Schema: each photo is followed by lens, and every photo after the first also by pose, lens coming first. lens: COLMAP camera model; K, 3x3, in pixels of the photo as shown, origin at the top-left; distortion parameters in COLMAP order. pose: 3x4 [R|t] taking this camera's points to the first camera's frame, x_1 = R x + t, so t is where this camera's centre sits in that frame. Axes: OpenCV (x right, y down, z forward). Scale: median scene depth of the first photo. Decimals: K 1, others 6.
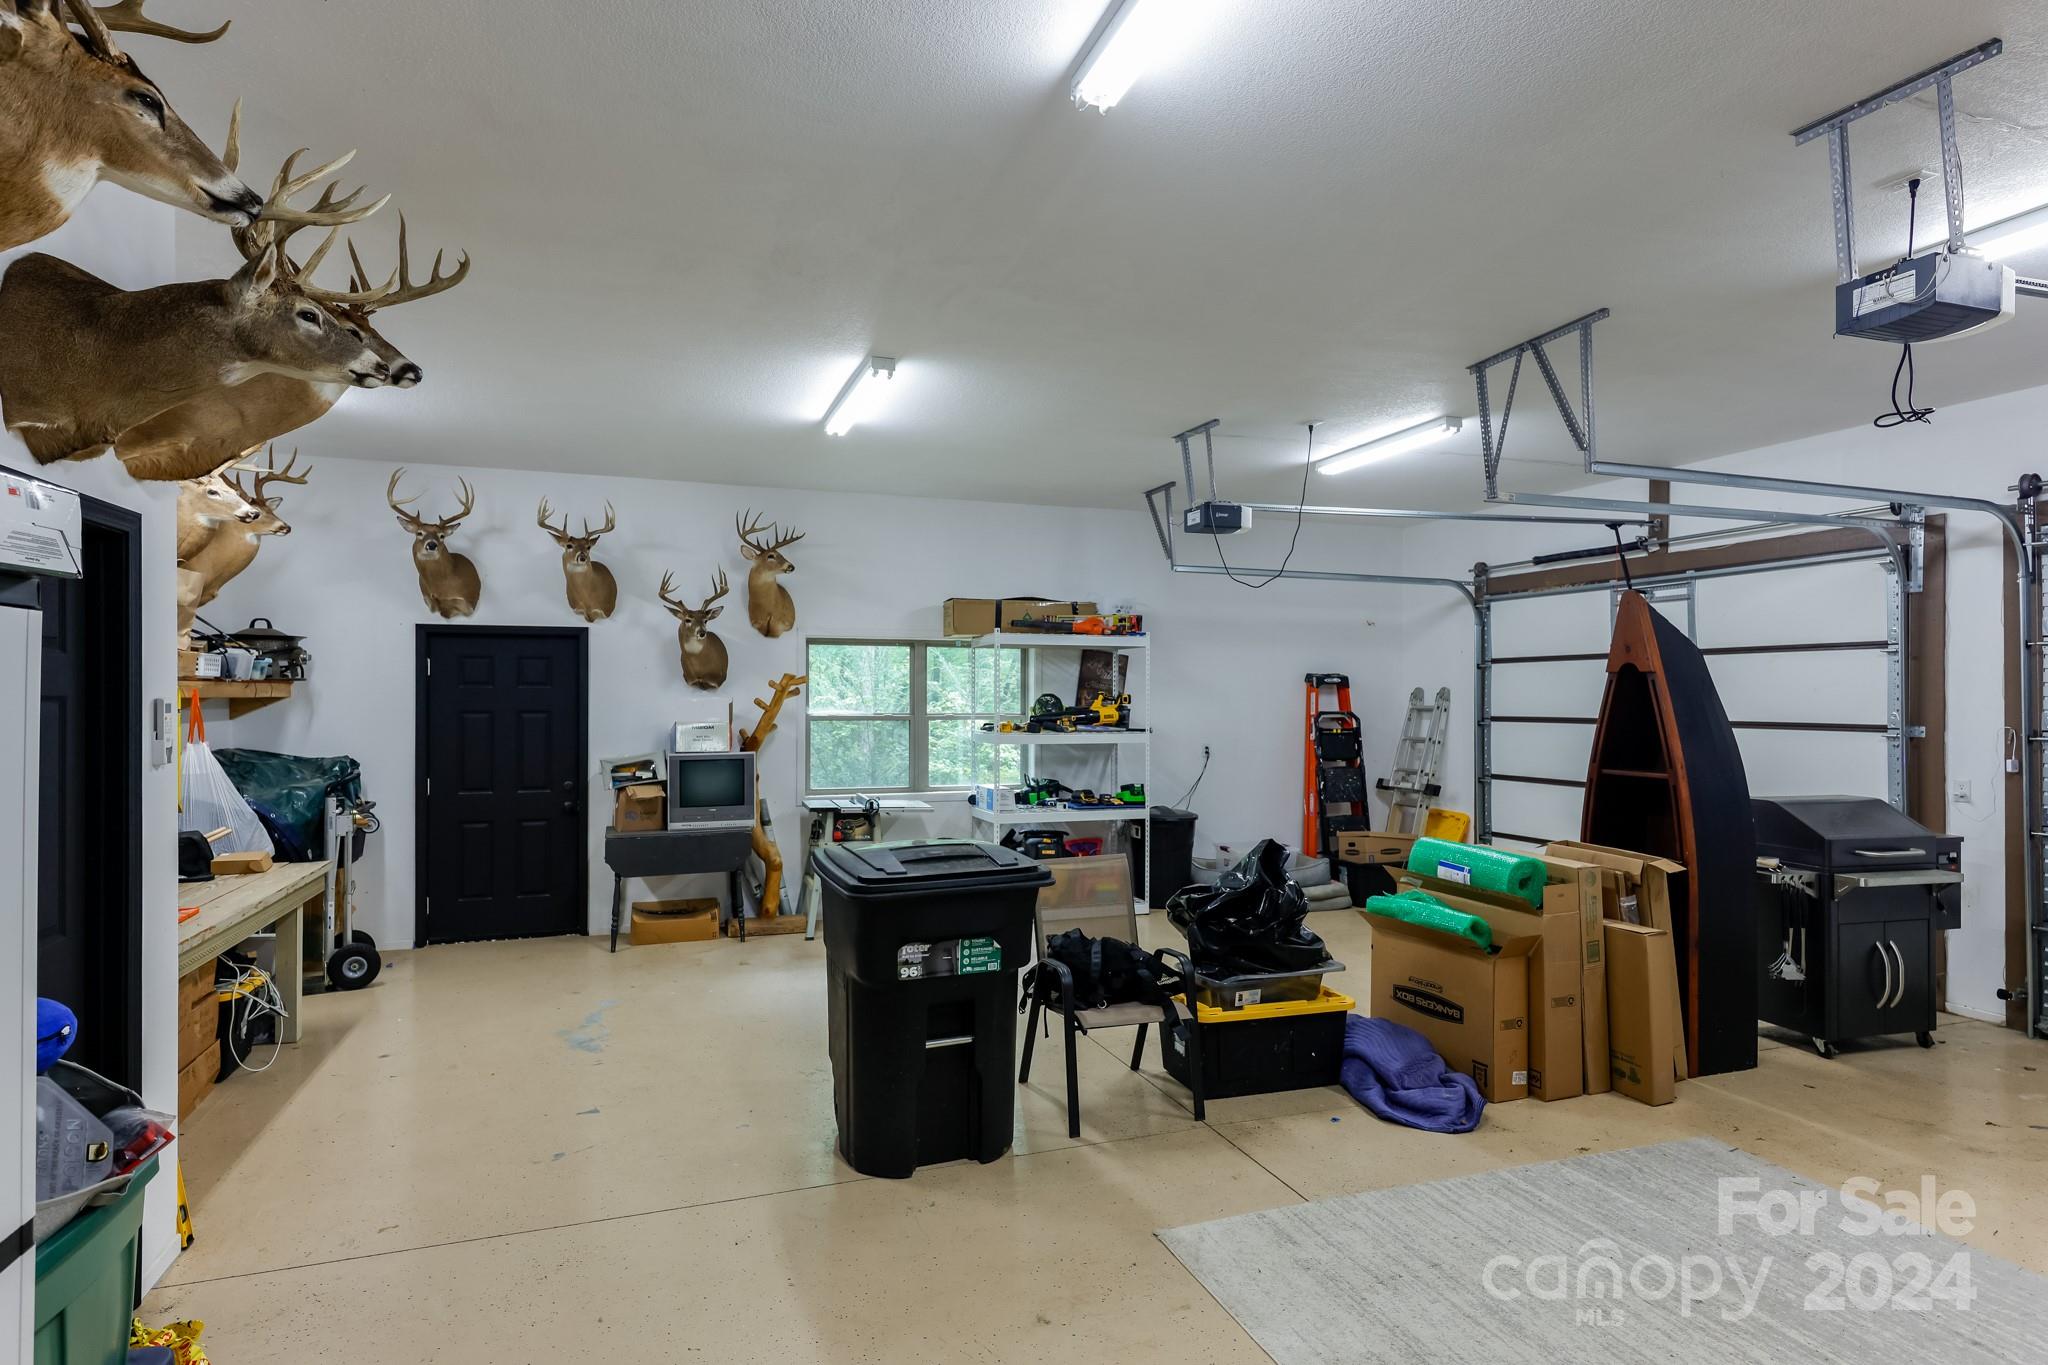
lens RADIAL K [[1113.2, 0, 1026.9], [0, 1113.2, 681.0], [0, 0, 1]] dist [0.026340, 0.000341]
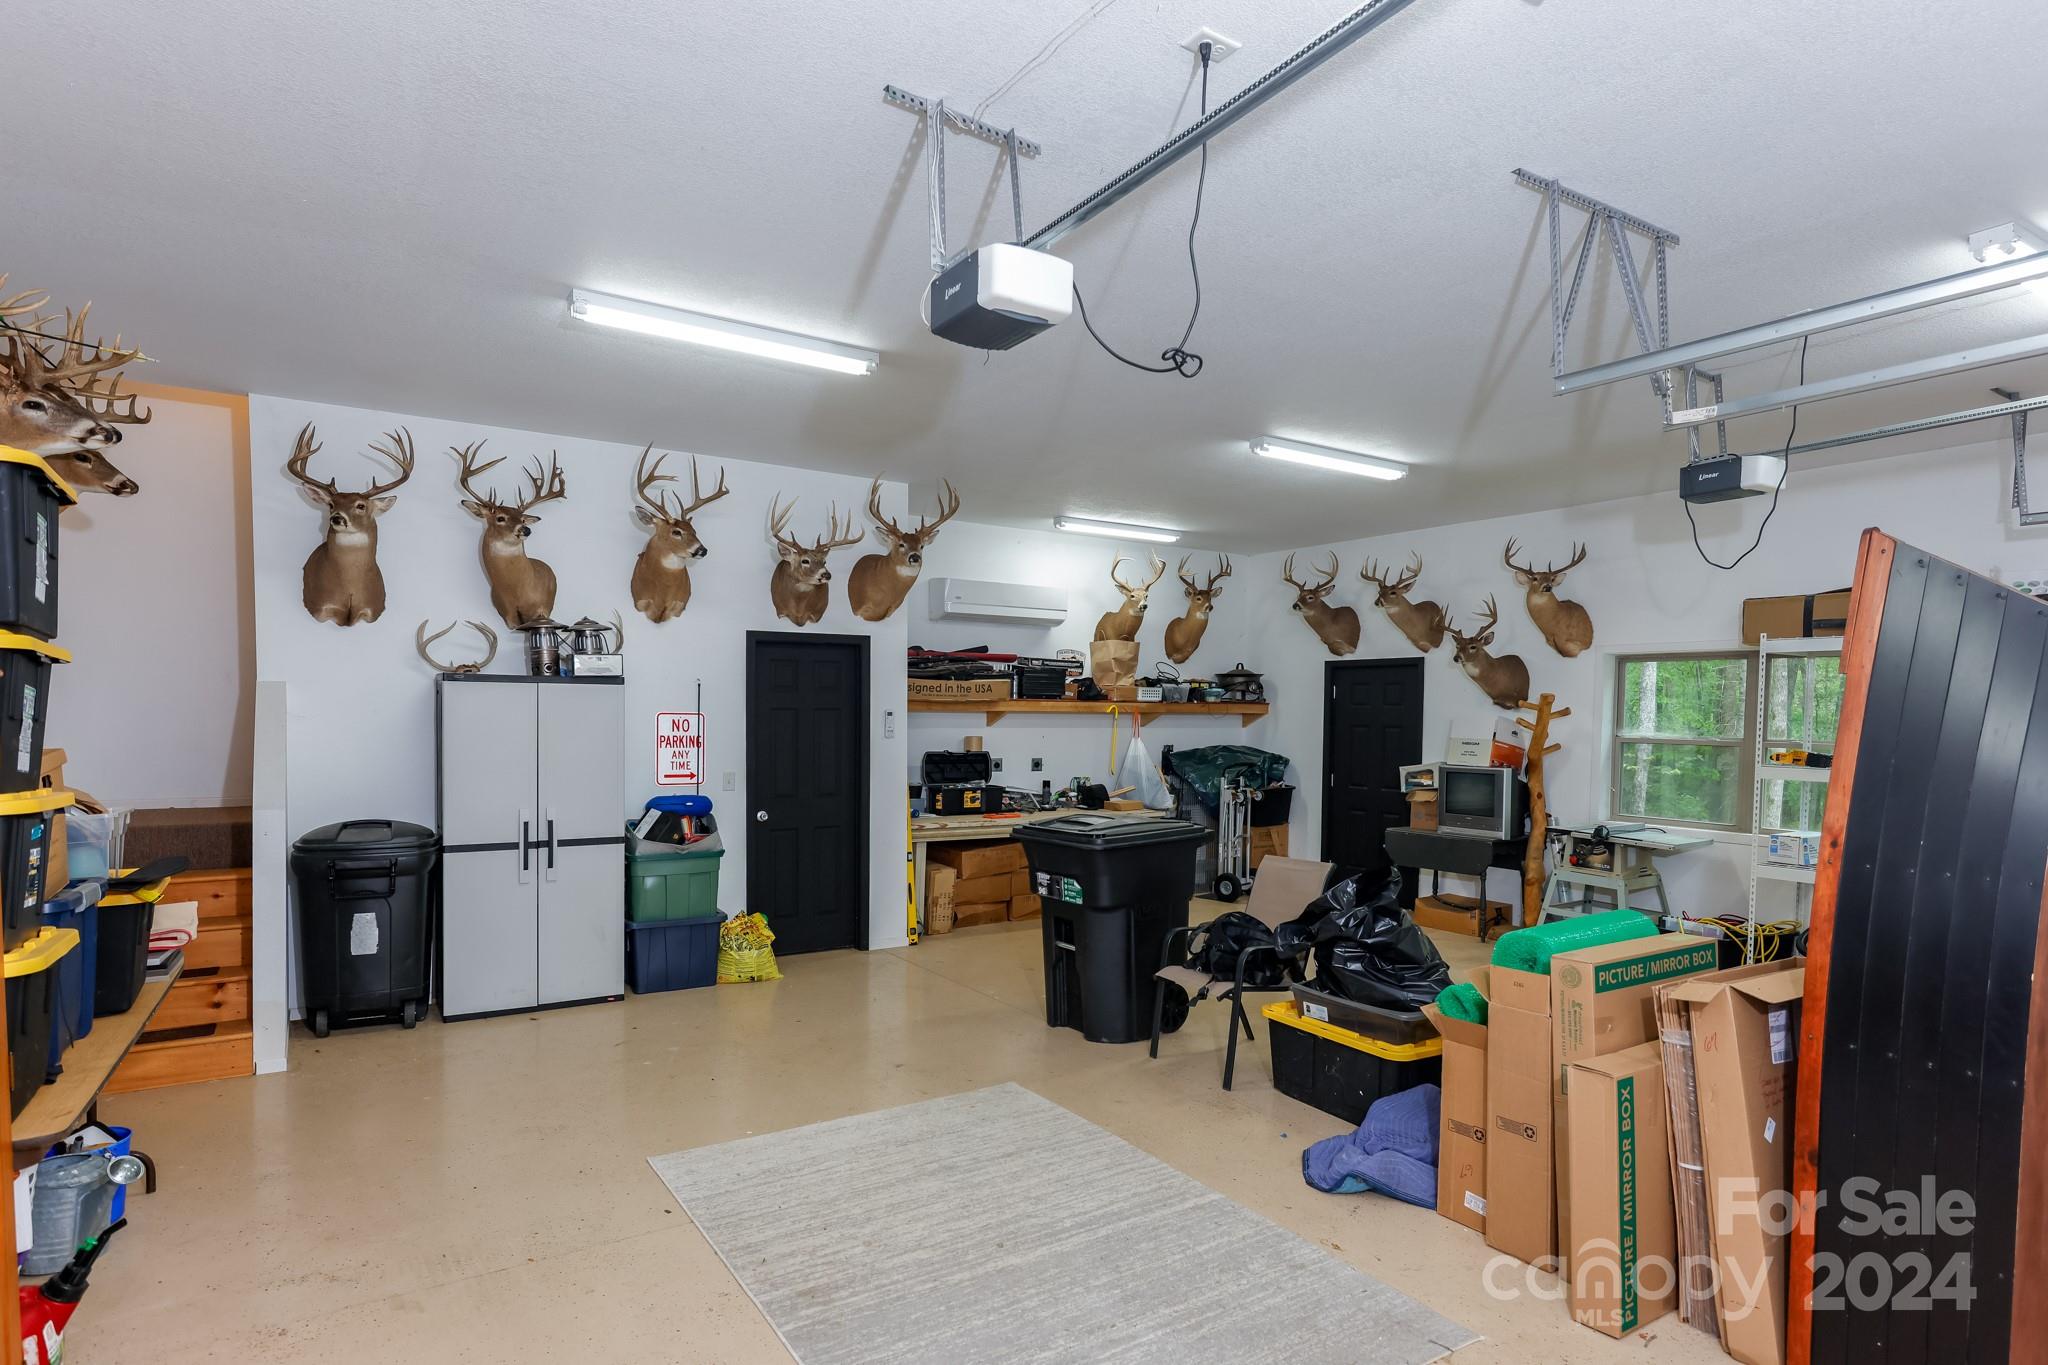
lens RADIAL K [[1113.2, 0, 1029.6], [0, 1113.2, 697.3], [0, 0, 1]] dist [0.026340, 0.000341]
pose [[0.223453, -0.008150, -0.974681, 0.720860], [0.002571, 0.999966, -0.007772, 0.002966], [0.974711, -0.000769, 0.223467, 0.329642]]
